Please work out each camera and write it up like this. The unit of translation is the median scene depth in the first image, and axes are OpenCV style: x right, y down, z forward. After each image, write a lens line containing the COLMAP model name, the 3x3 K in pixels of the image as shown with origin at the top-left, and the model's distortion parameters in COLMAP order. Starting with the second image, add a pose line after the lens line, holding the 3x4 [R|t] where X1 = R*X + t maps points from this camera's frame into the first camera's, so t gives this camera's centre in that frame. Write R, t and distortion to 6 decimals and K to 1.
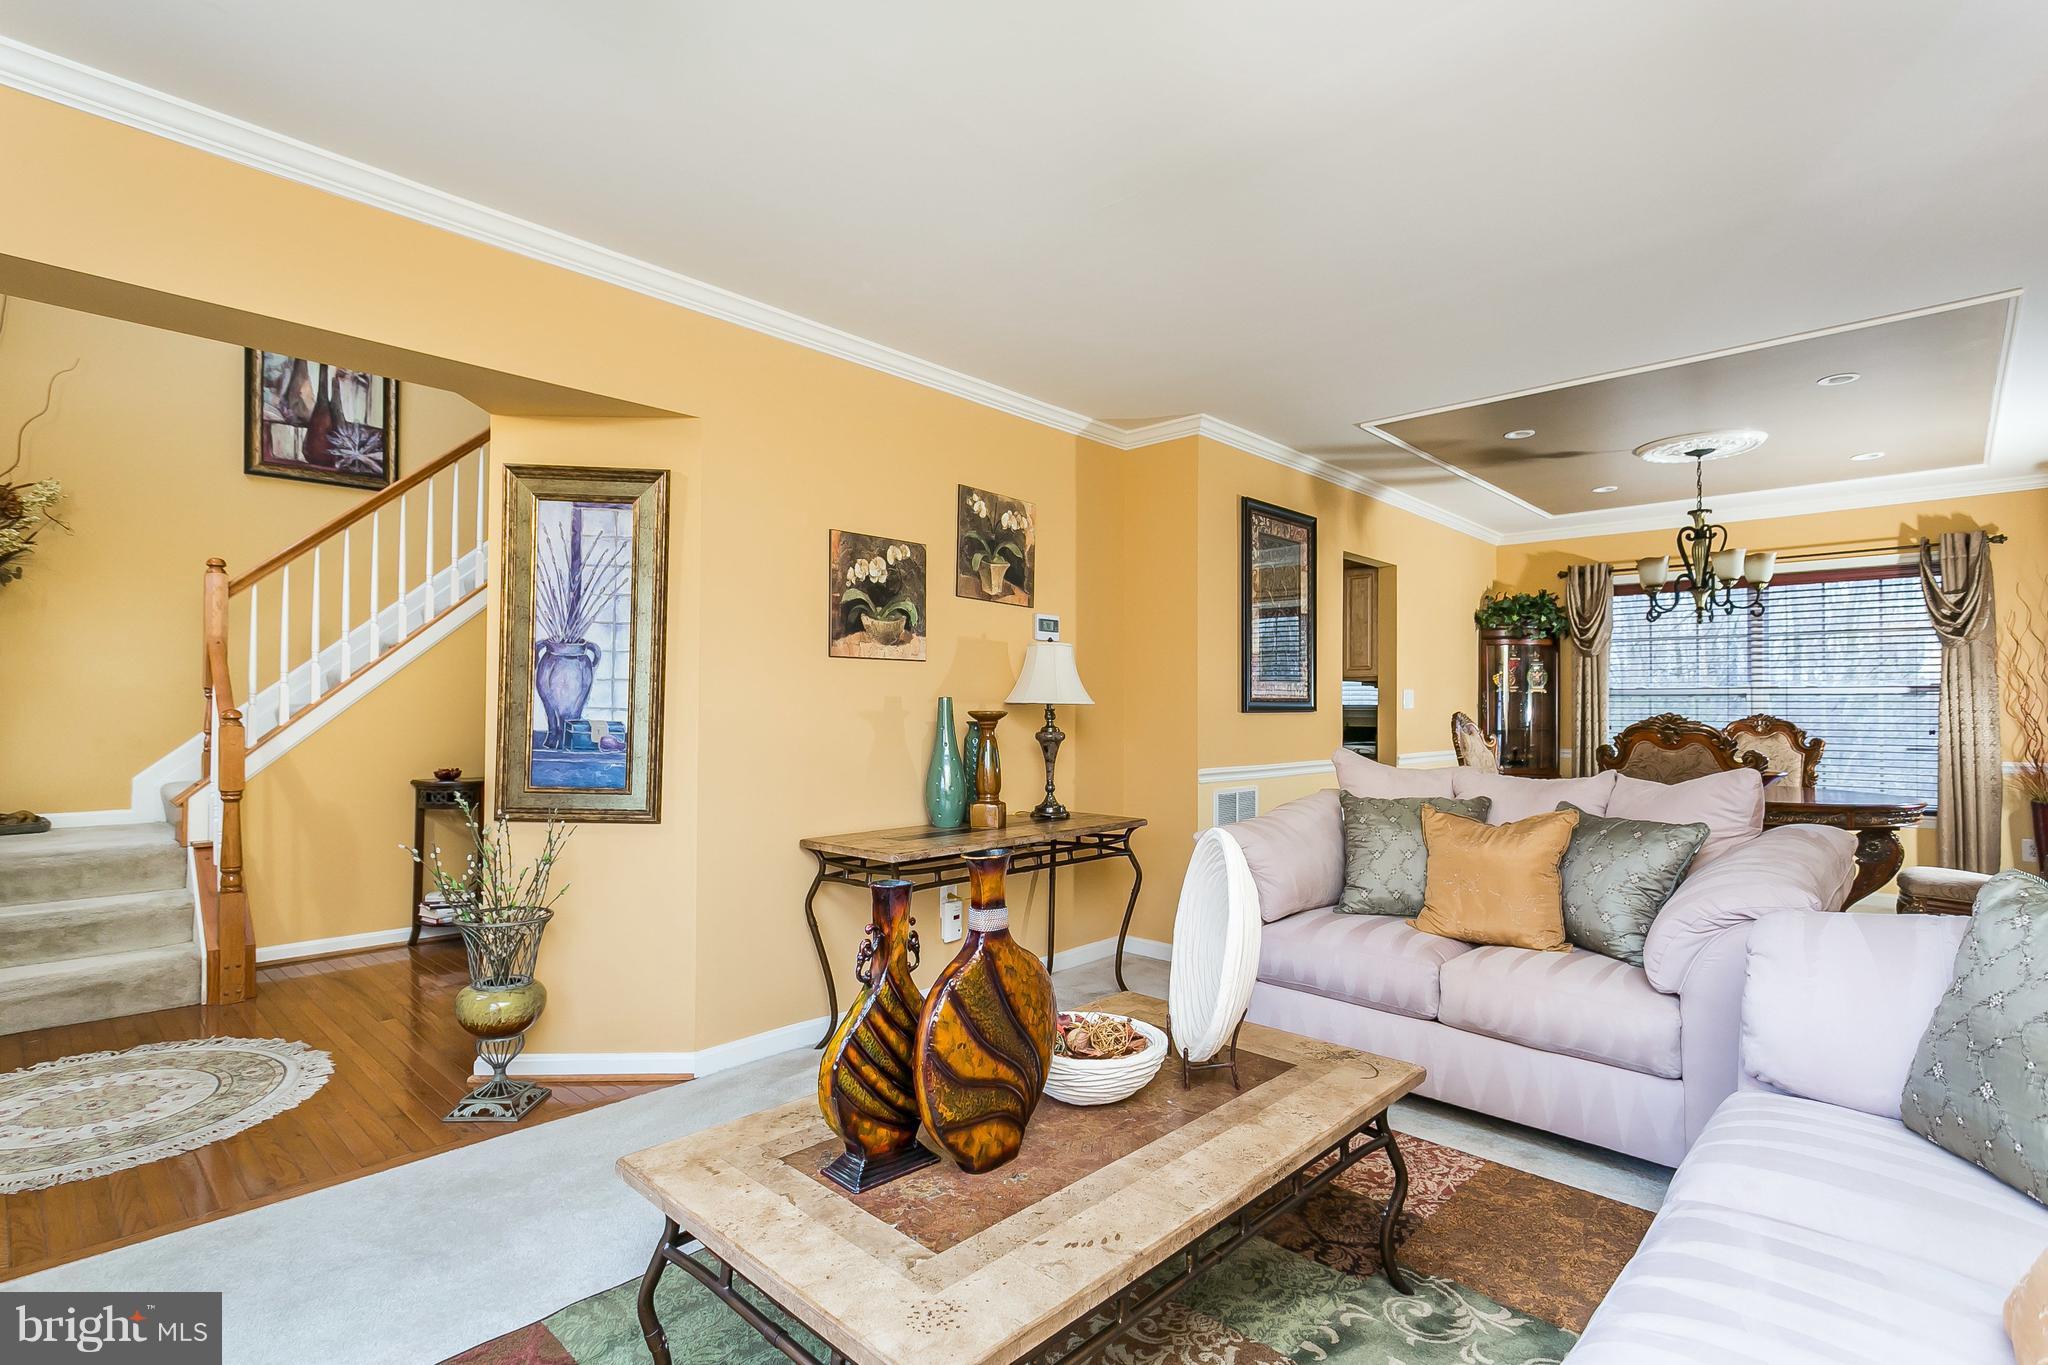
lens RADIAL K [[974.8, 0, 1029.9], [0, 974.8, 705.3], [0, 0, 1]] dist [0.000905, 0.000094]
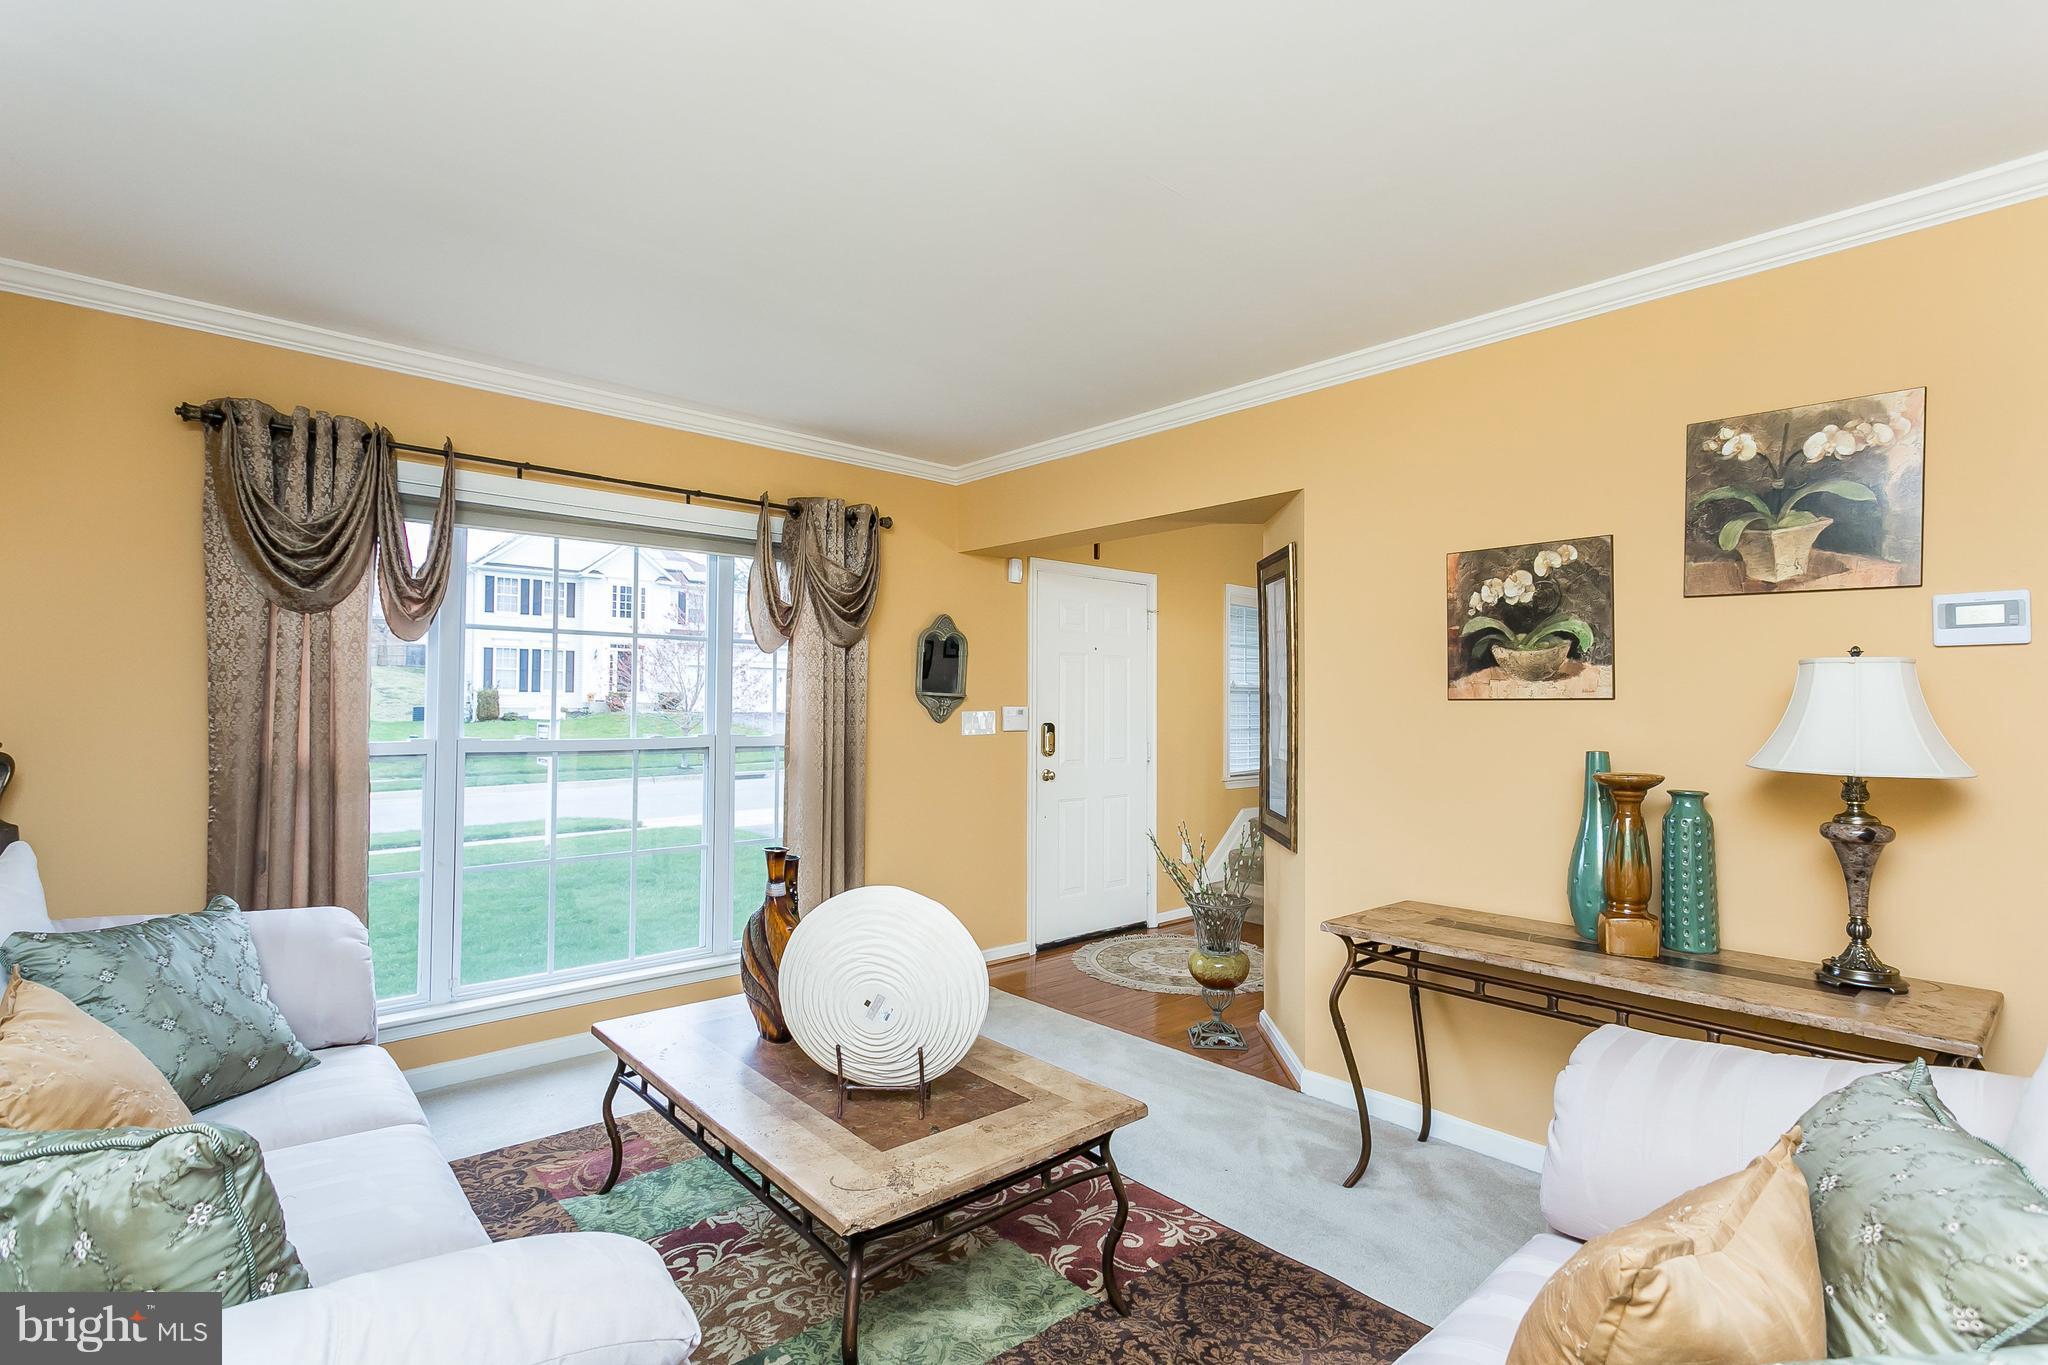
lens RADIAL K [[974.8, 0, 1029.9], [0, 974.8, 705.3], [0, 0, 1]] dist [0.000905, 0.000094]
pose [[-0.094146, -0.014803, -0.995448, 0.651199], [-0.014843, 0.999799, -0.013464, -0.026076], [0.995448, 0.013508, -0.094347, 0.665912]]
